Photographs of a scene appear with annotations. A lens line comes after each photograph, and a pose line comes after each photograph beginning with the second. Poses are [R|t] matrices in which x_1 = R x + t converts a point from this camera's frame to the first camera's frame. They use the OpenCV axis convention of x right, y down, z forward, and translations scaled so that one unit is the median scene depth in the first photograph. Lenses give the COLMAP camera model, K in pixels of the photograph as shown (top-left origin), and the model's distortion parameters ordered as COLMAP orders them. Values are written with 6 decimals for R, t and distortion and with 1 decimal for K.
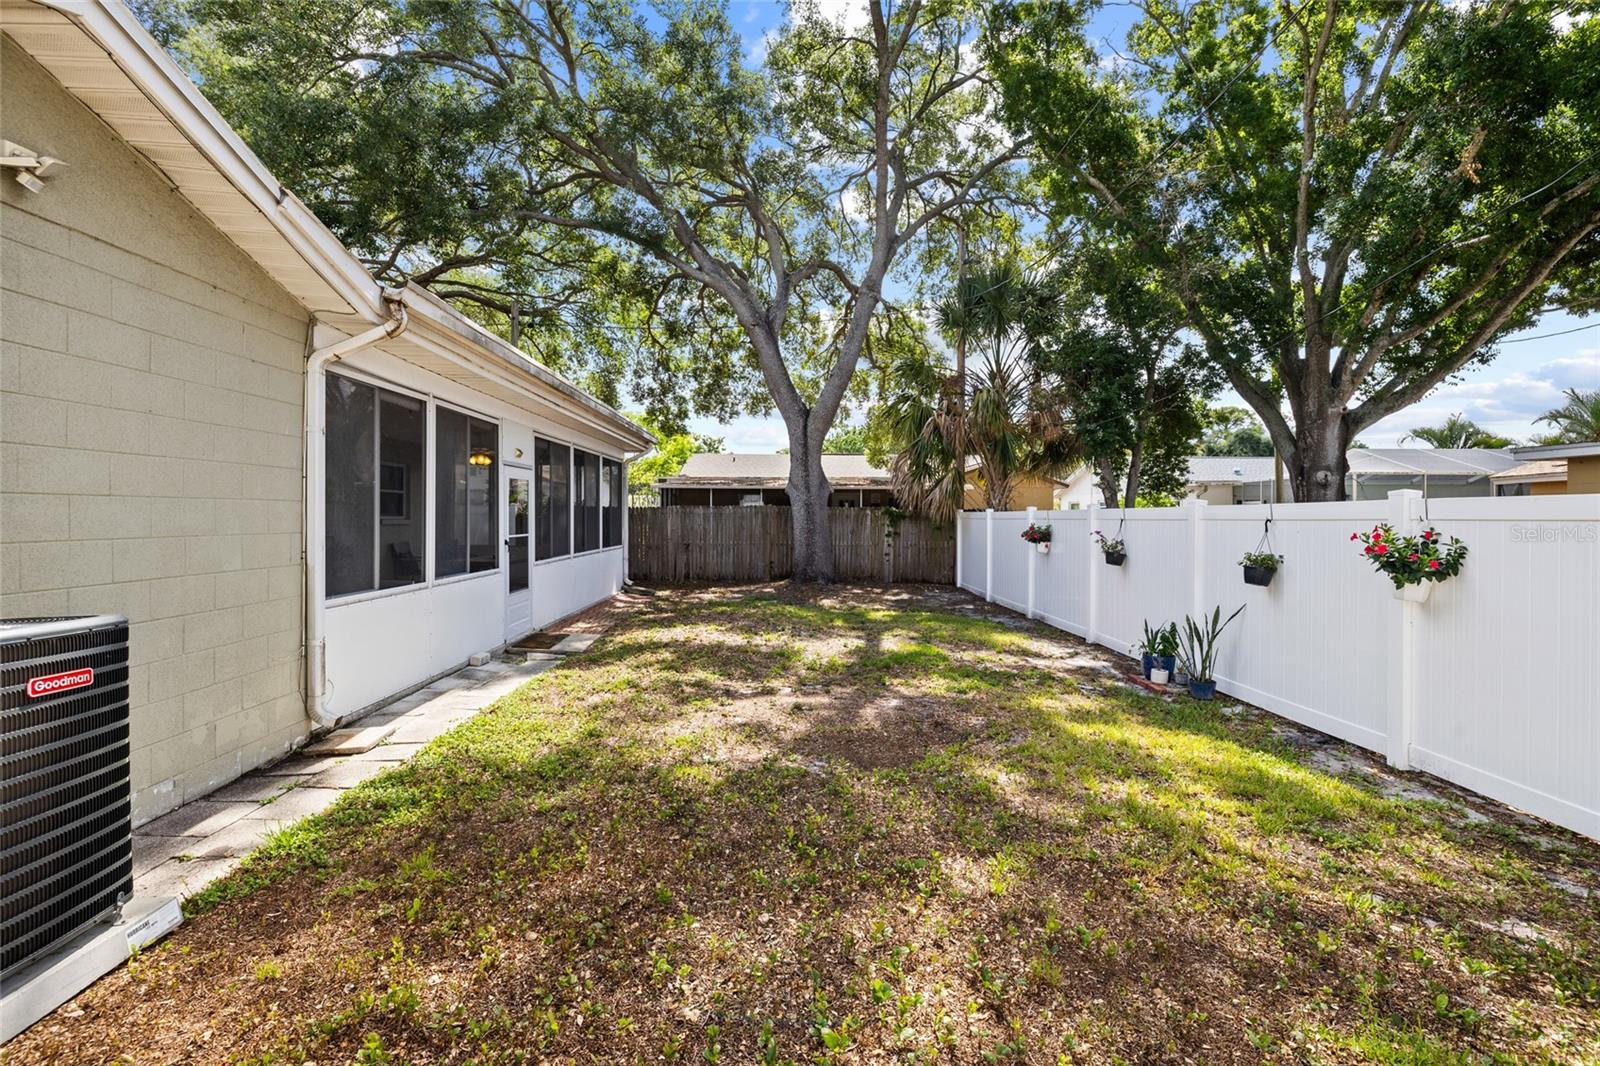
lens RADIAL K [[729.3, 0, 799.9], [0, 729.3, 519.6], [0, 0, 1]] dist [-0.005643, 0.000885]
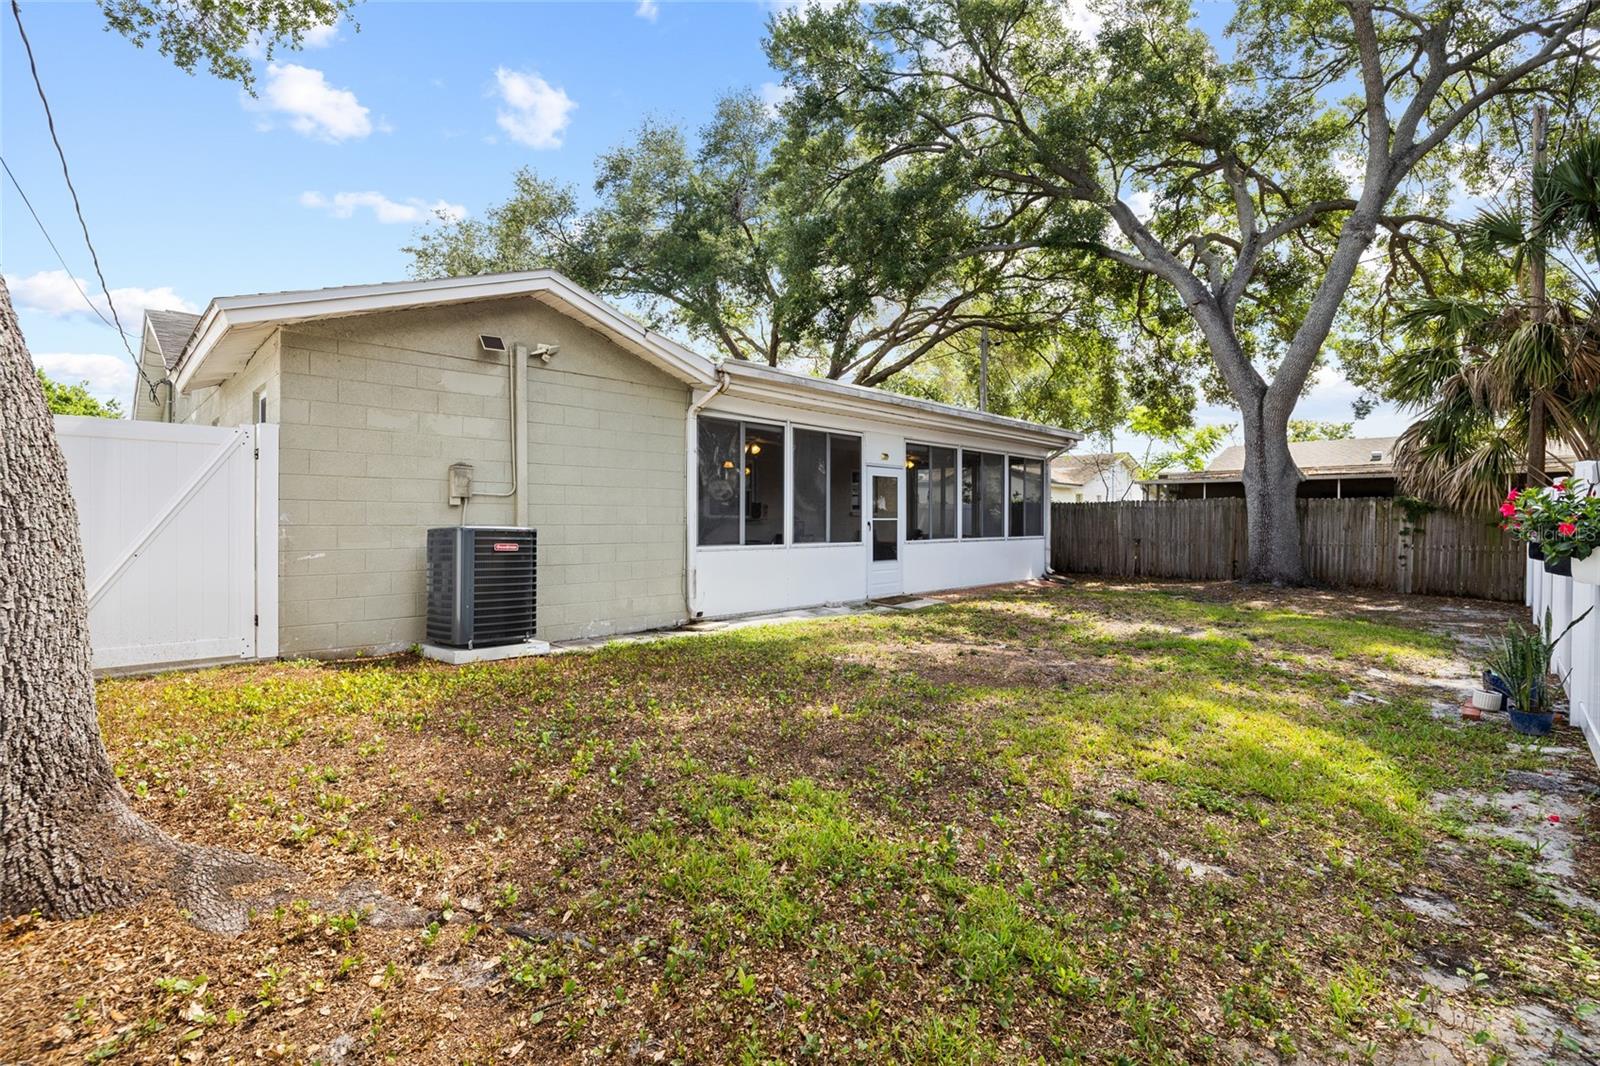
lens RADIAL K [[729.3, 0, 784.3], [0, 729.3, 532.8], [0, 0, 1]] dist [-0.005643, 0.000885]
pose [[0.680445, 0.012935, -0.732685, 0.297198], [-0.007375, 0.999914, 0.010804, 0.021911], [0.732762, -0.001948, 0.680482, -0.020961]]
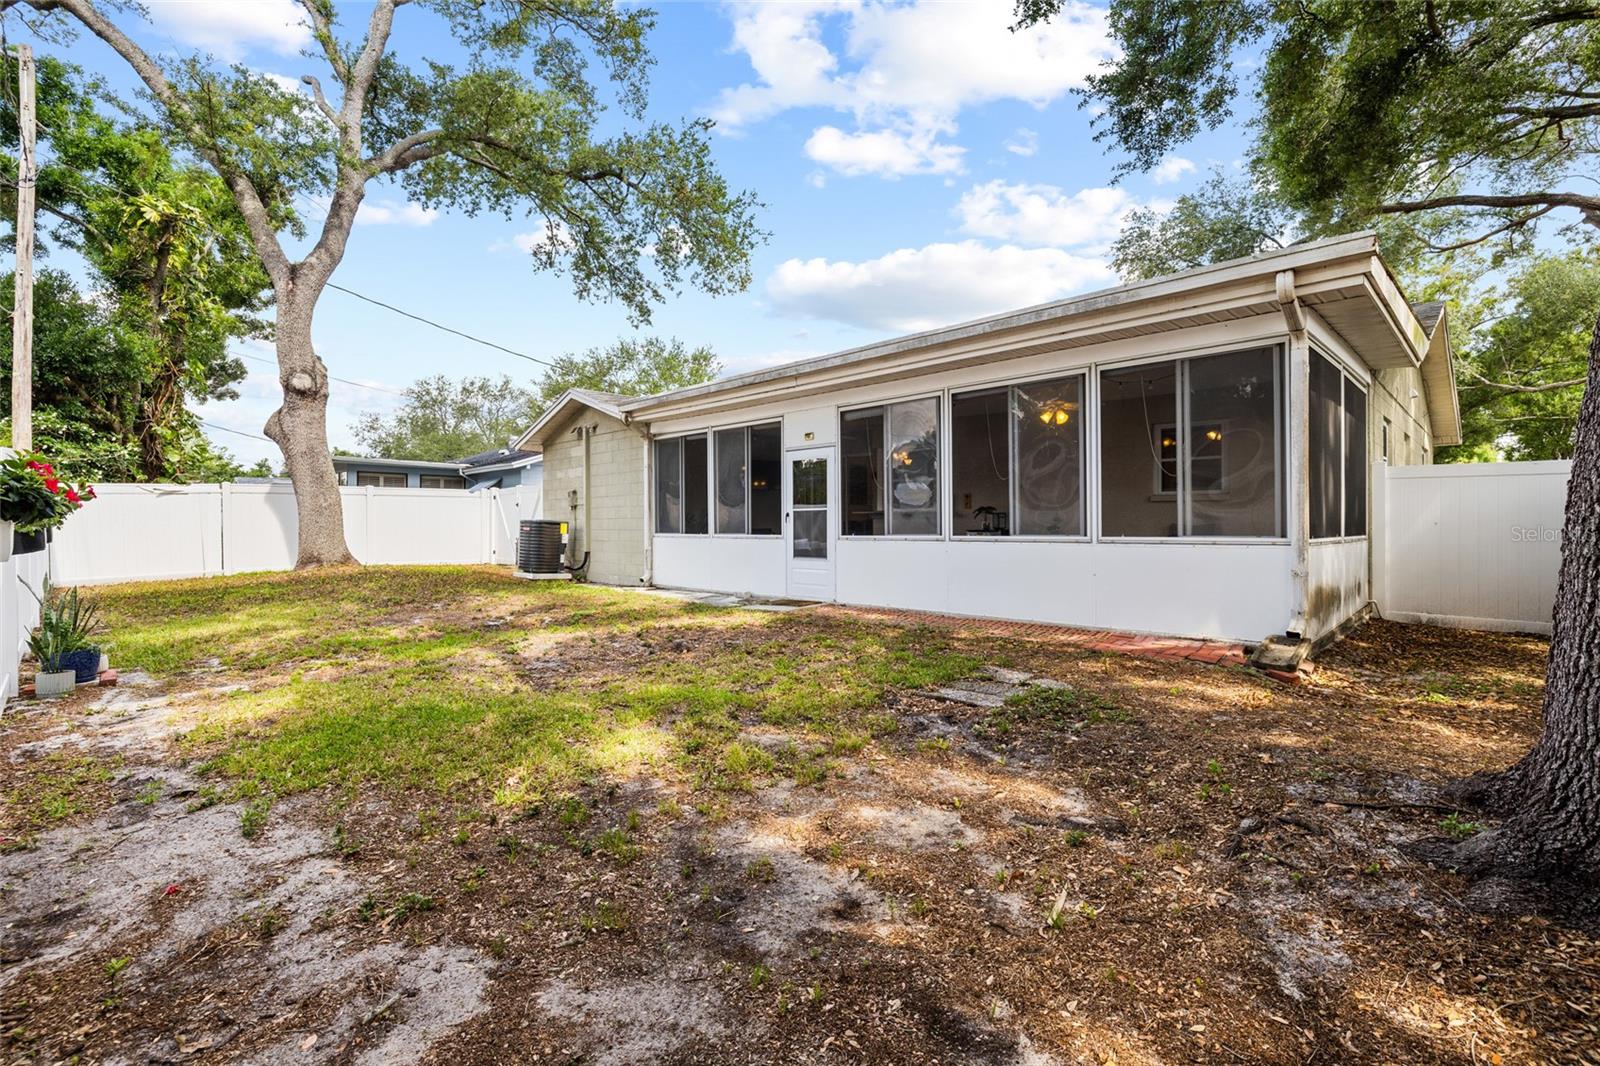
lens RADIAL K [[729.3, 0, 798.8], [0, 729.3, 526.0], [0, 0, 1]] dist [-0.005643, 0.000885]
pose [[-0.724074, 0.006321, -0.689693, 0.261120], [0.002868, 0.999977, 0.006154, 0.026508], [0.689716, 0.002478, -0.724076, 1.168879]]
